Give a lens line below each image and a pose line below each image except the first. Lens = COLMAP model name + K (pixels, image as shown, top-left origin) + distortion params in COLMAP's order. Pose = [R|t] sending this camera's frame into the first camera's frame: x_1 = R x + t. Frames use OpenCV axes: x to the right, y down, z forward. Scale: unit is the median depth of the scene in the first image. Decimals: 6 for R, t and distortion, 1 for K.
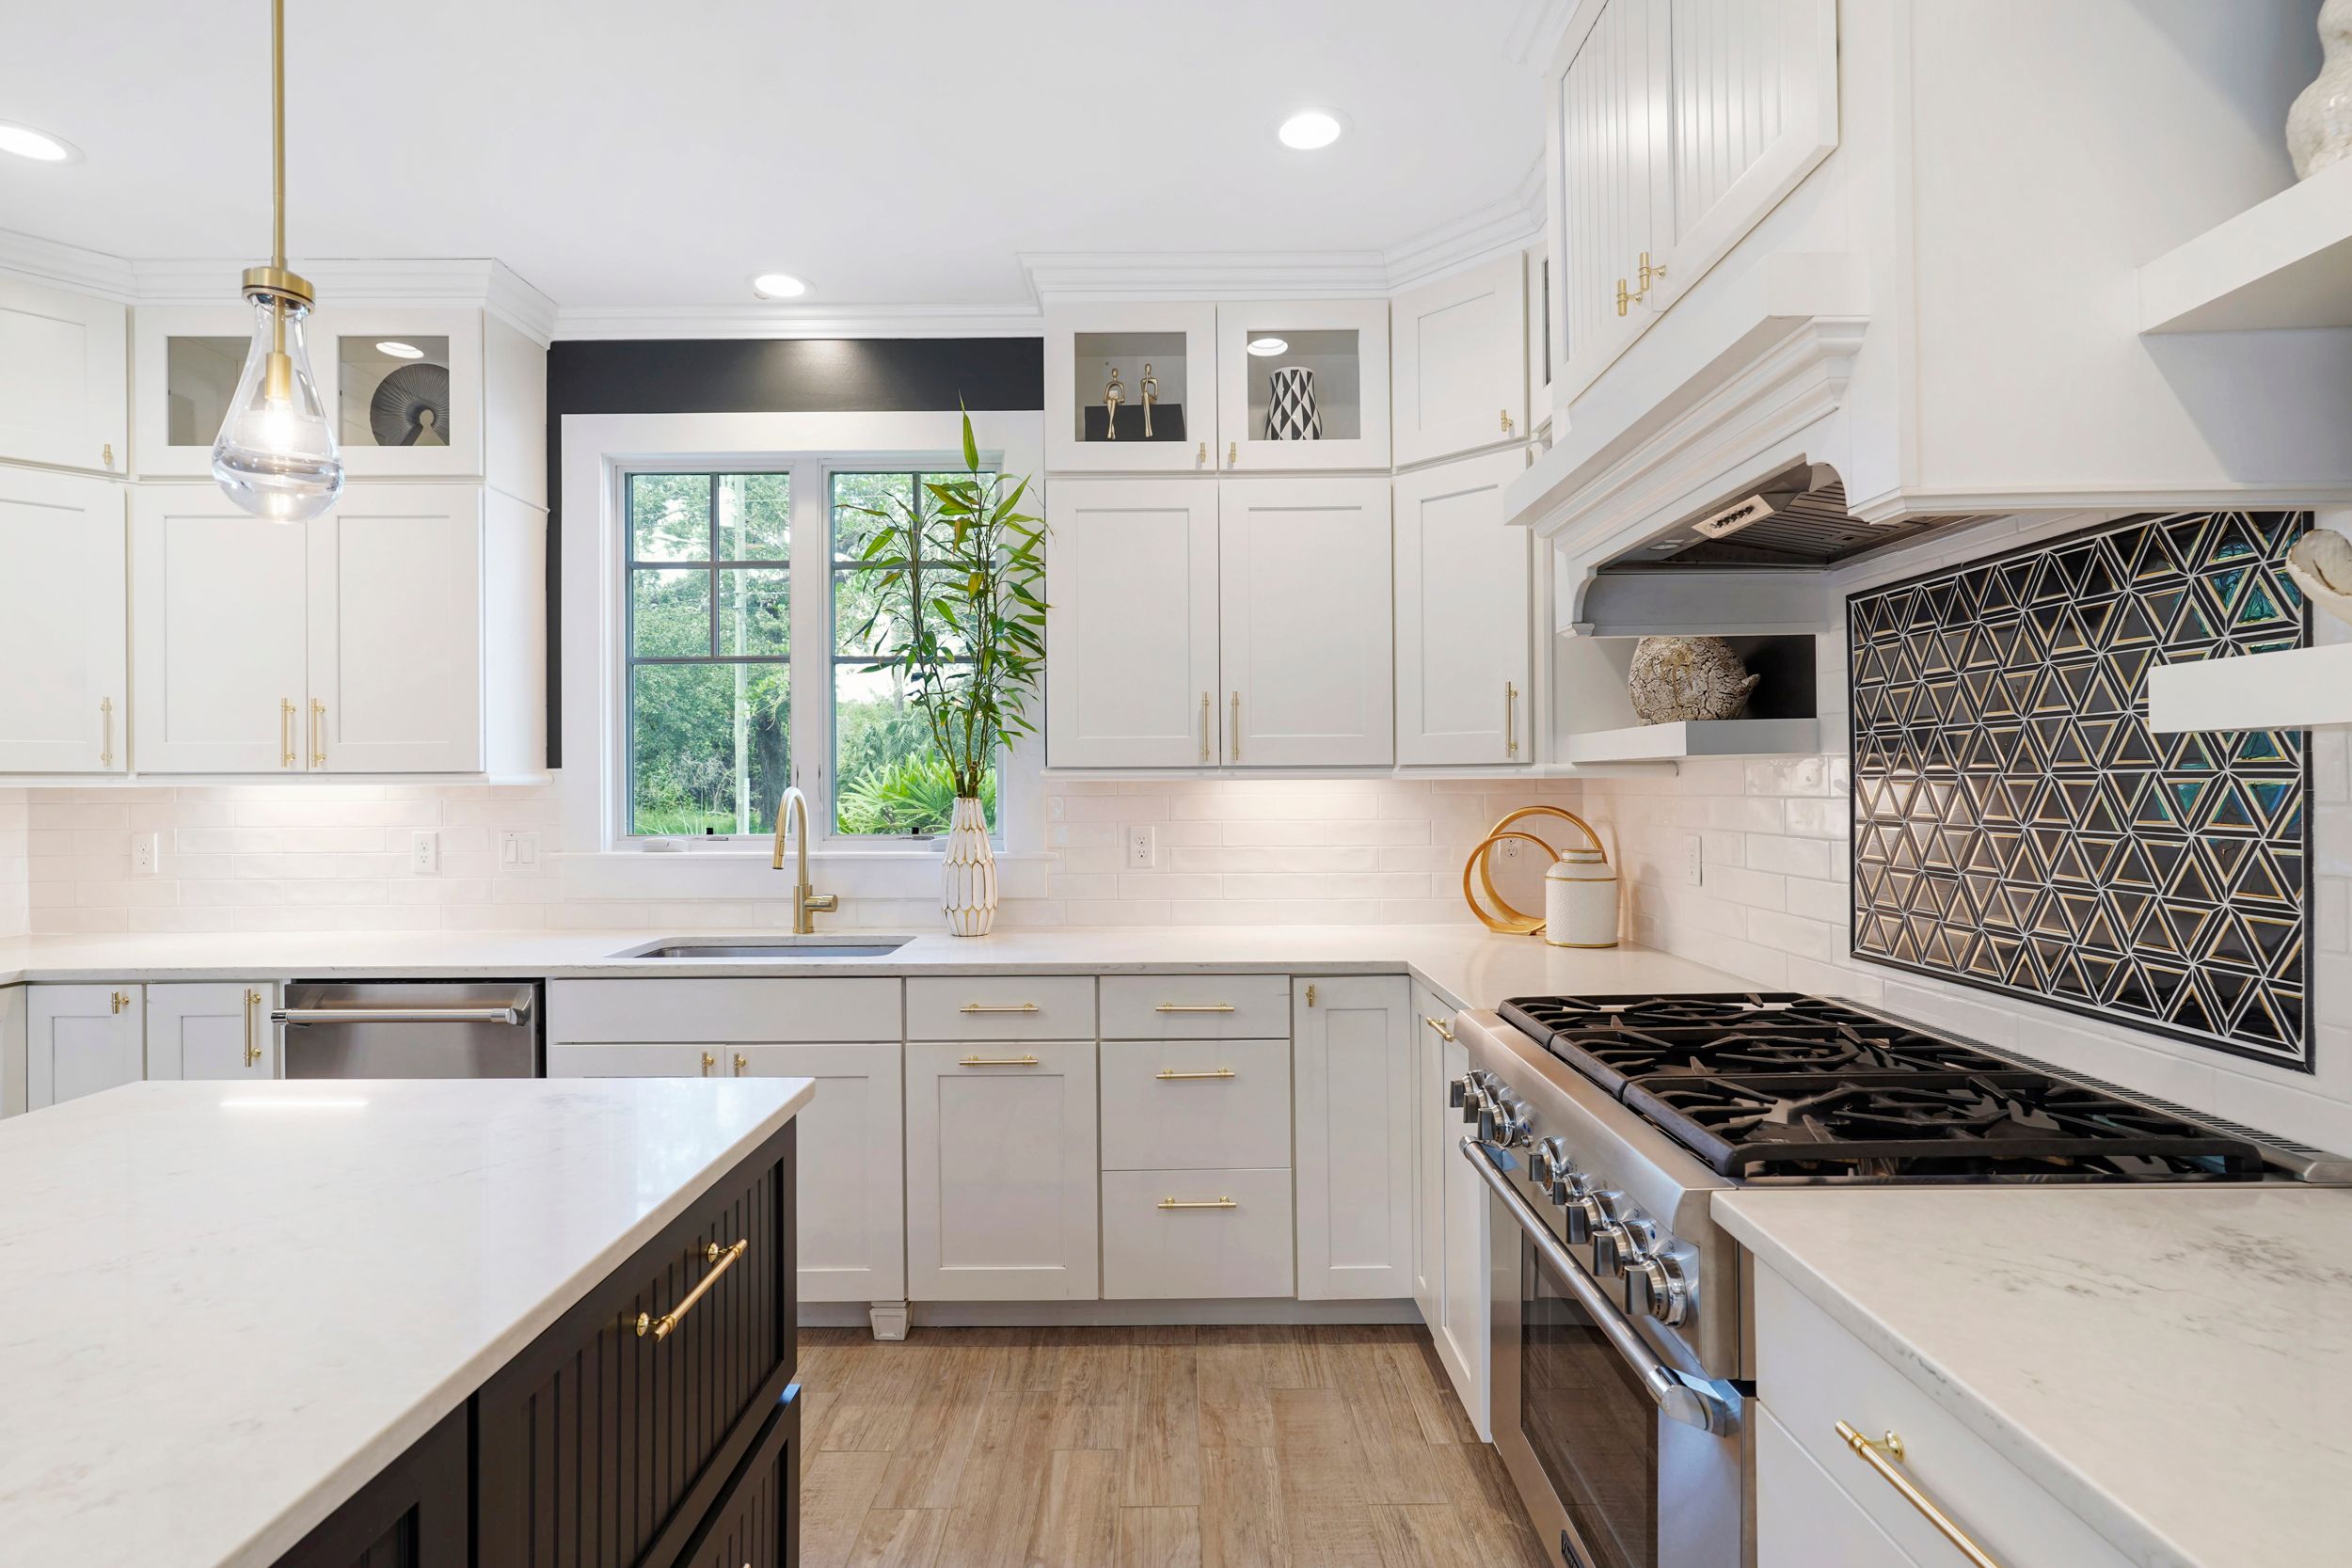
lens RADIAL K [[1139.8, 0, 1177.8], [0, 1139.8, 779.5], [0, 0, 1]] dist [-0.011528, 0.006524]
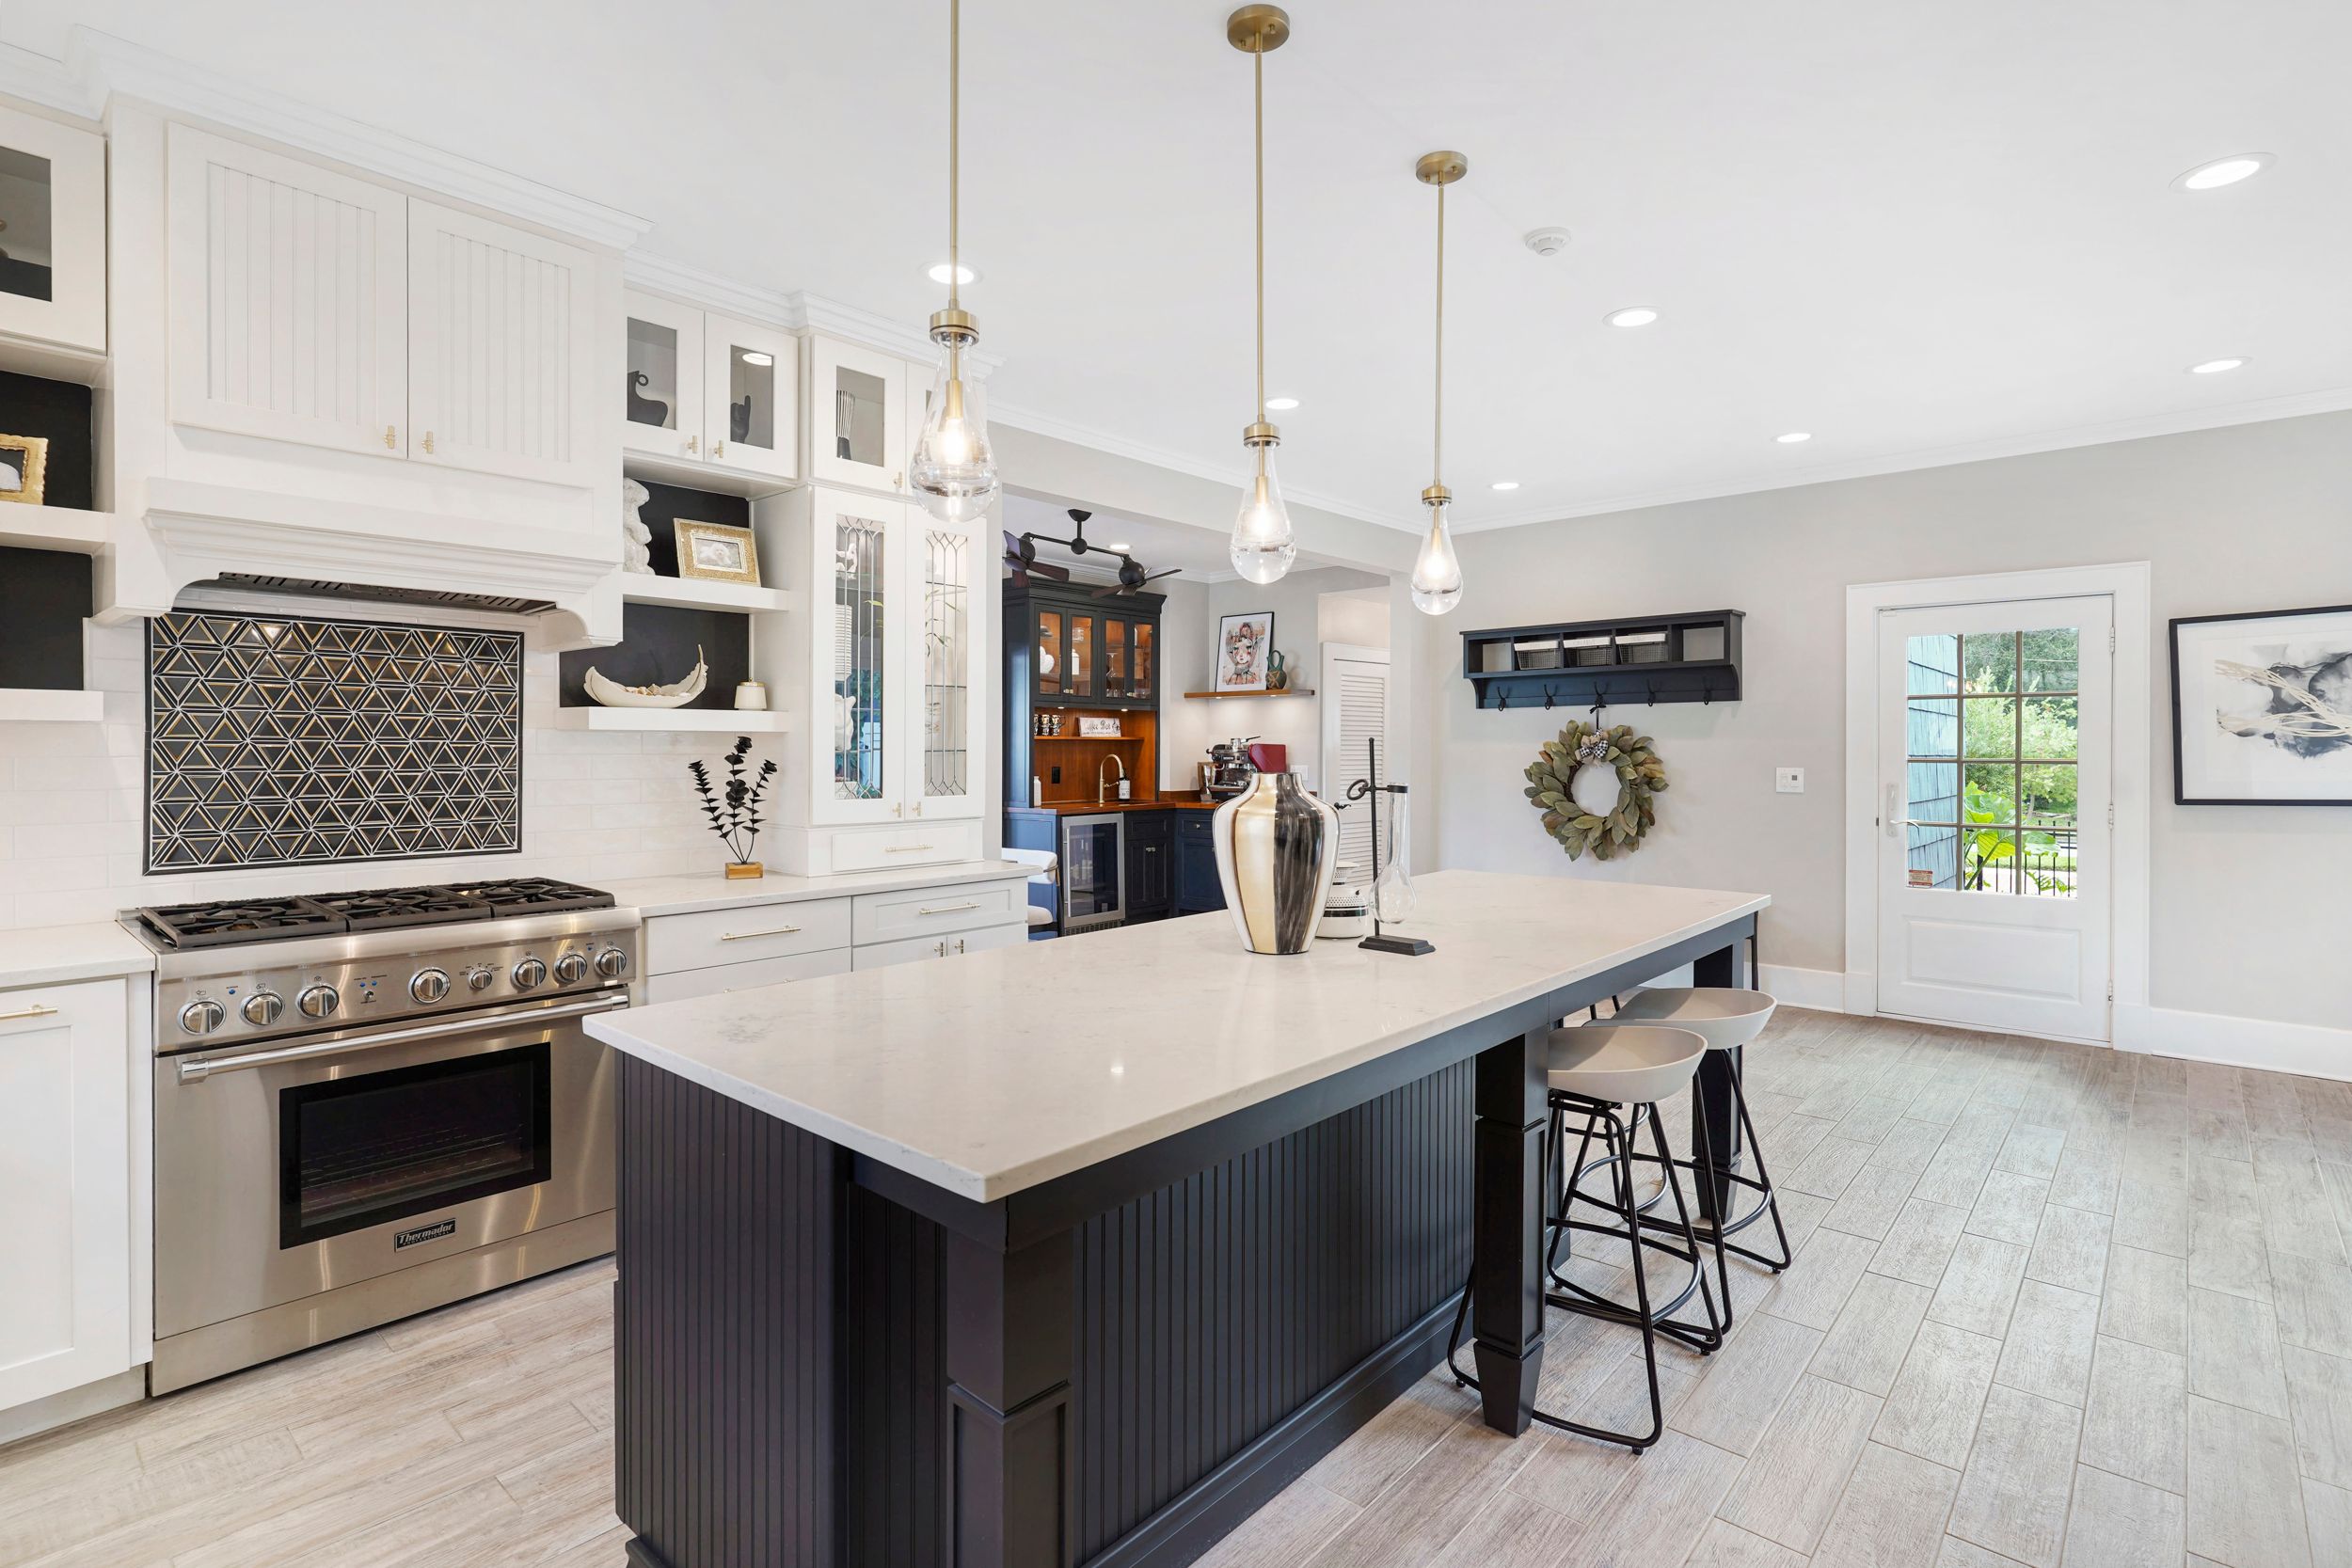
lens RADIAL K [[1139.8, 0, 1179.8], [0, 1139.8, 757.1], [0, 0, 1]] dist [-0.011528, 0.006524]
pose [[-0.749455, 0.003259, 0.662047, -1.094849], [0.001815, 0.999994, -0.002868, 0.021115], [-0.662052, -0.000948, -0.749457, 1.084834]]
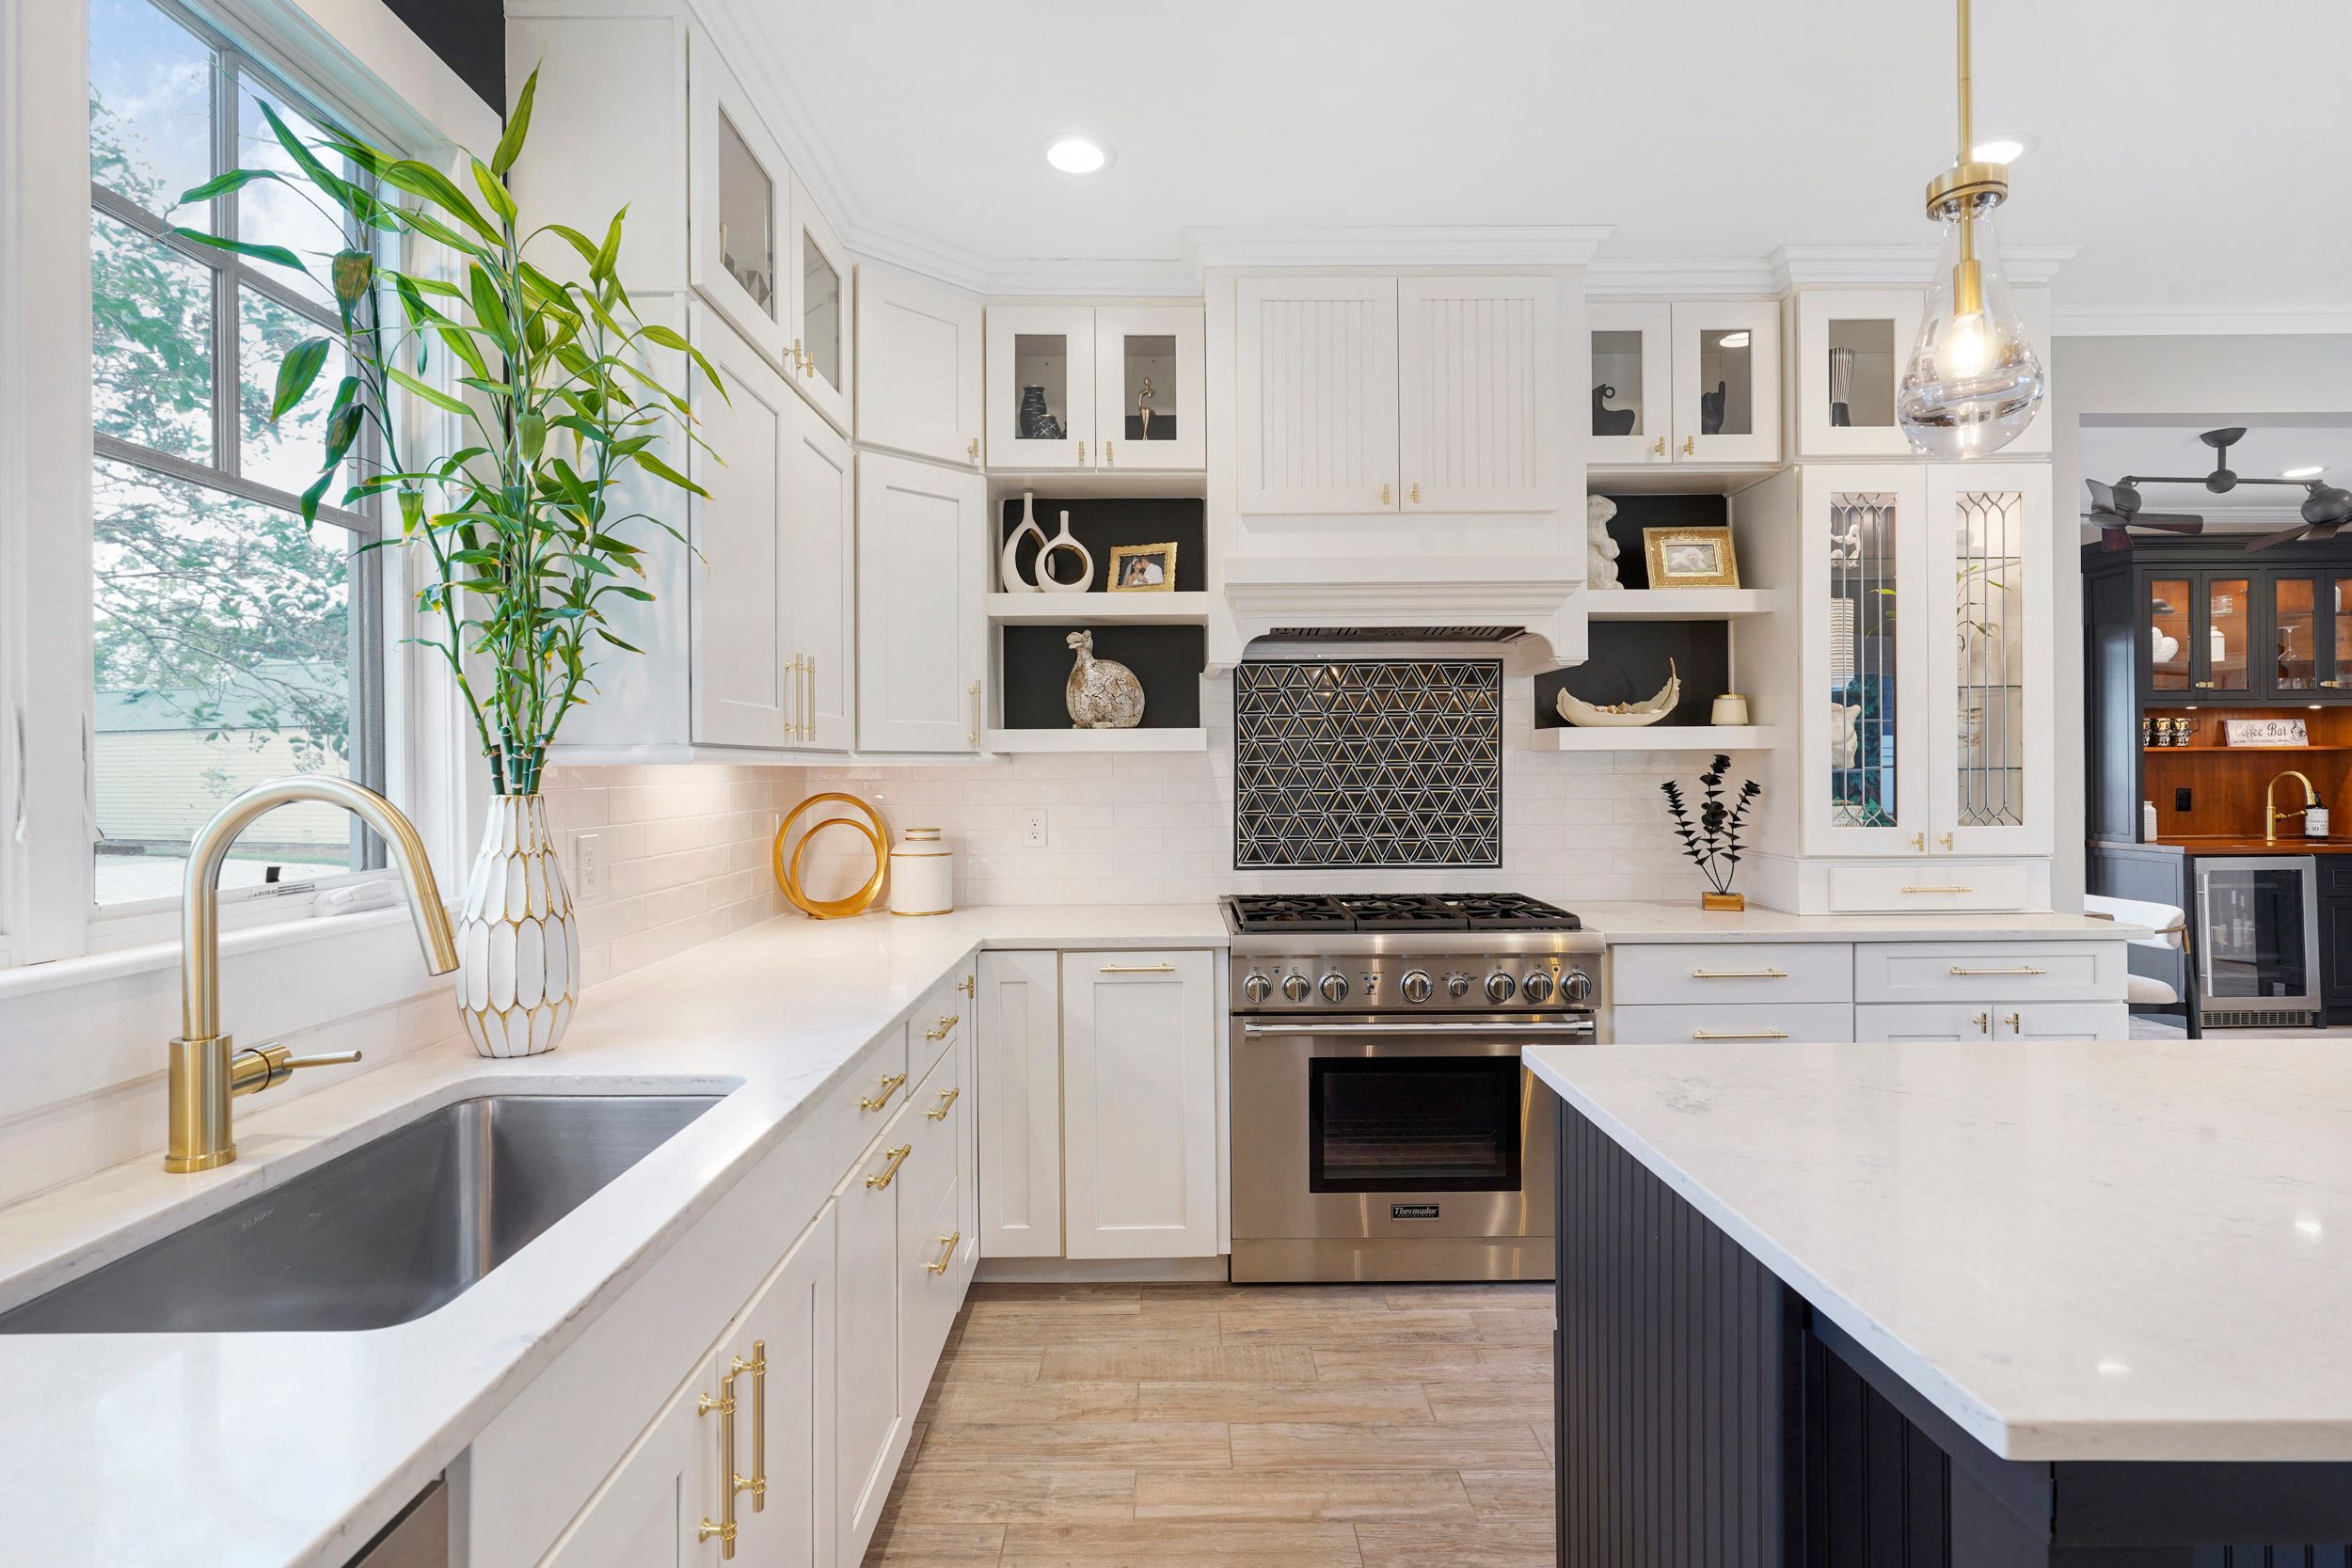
lens RADIAL K [[1139.8, 0, 1161.0], [0, 1139.8, 763.7], [0, 0, 1]] dist [-0.011528, 0.006524]
pose [[-0.003411, 0.014222, 0.999893, -1.031724], [0.000927, 0.999898, -0.014218, 0.018158], [-0.999994, 0.000878, -0.003424, 1.014975]]
